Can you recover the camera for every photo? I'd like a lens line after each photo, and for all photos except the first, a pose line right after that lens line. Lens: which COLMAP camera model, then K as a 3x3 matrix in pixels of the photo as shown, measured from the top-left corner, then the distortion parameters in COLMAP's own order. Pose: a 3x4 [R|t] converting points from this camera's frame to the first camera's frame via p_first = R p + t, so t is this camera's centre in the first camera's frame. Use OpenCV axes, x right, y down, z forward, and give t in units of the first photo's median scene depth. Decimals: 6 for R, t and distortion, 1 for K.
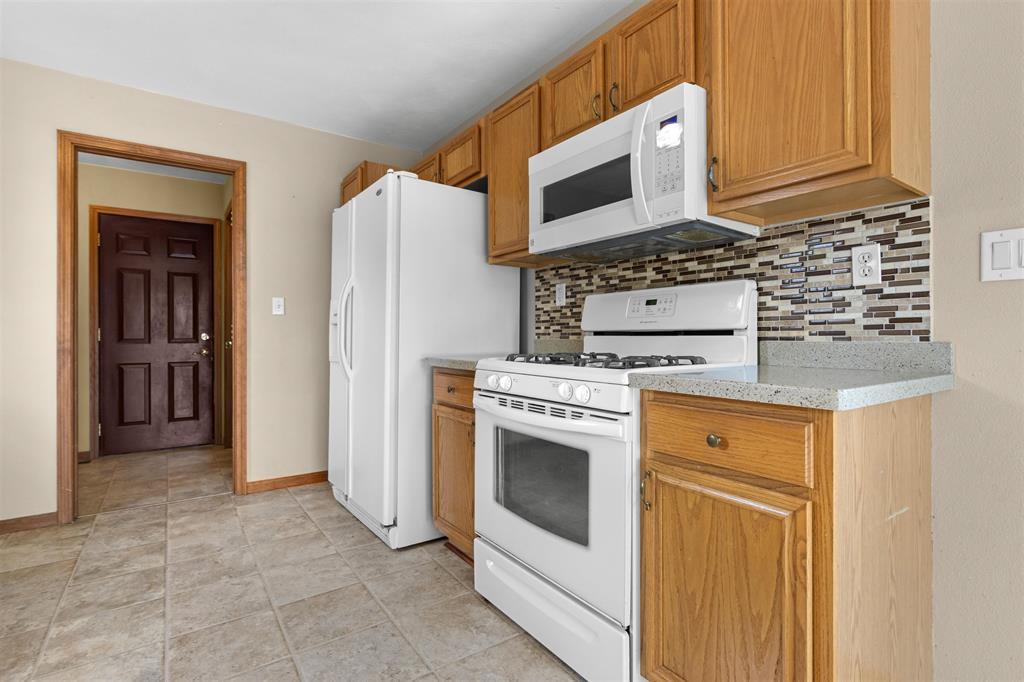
lens RADIAL K [[493.6, 0, 514.1], [0, 493.6, 332.9], [0, 0, 1]] dist [0.000202, 0.000514]
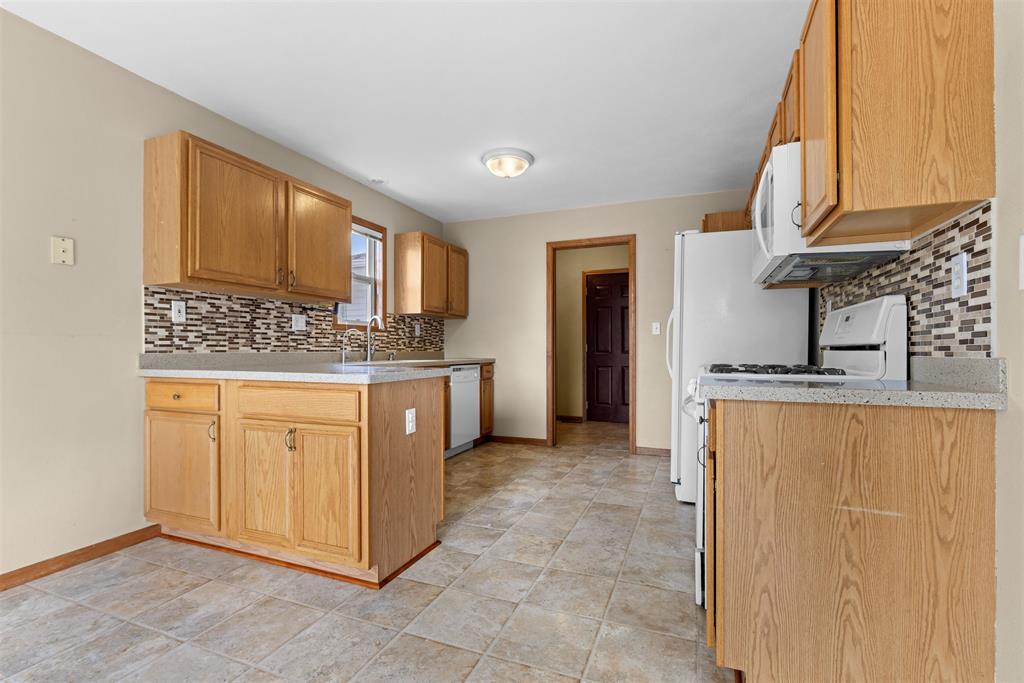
lens RADIAL K [[471.5, 0, 514.5], [0, 471.5, 346.1], [0, 0, 1]] dist [0.005248, -0.000337]
pose [[0.543041, -0.001819, -0.839704, 0.644564], [0.000829, 0.999998, -0.001630, -0.001764], [0.839706, 0.000189, 0.543042, -0.128972]]
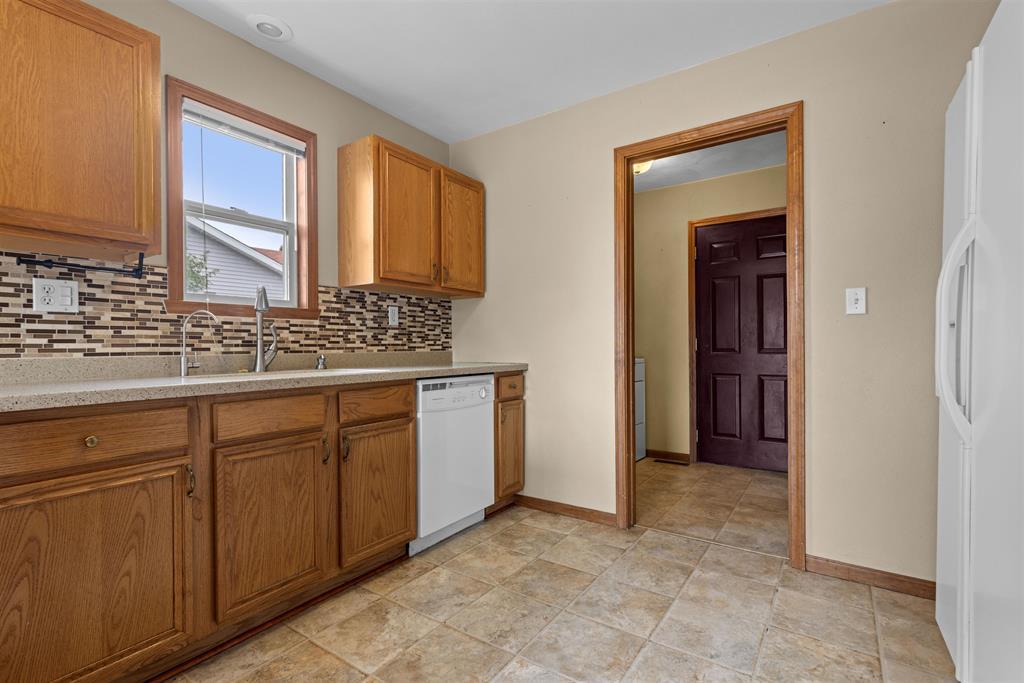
lens RADIAL K [[471.5, 0, 516.4], [0, 471.5, 345.4], [0, 0, 1]] dist [0.005248, -0.000337]
pose [[0.347806, 0.000969, -0.937566, -0.071264], [0.007508, 0.999965, 0.003819, -0.001834], [0.937537, -0.008367, 0.347786, 0.524132]]
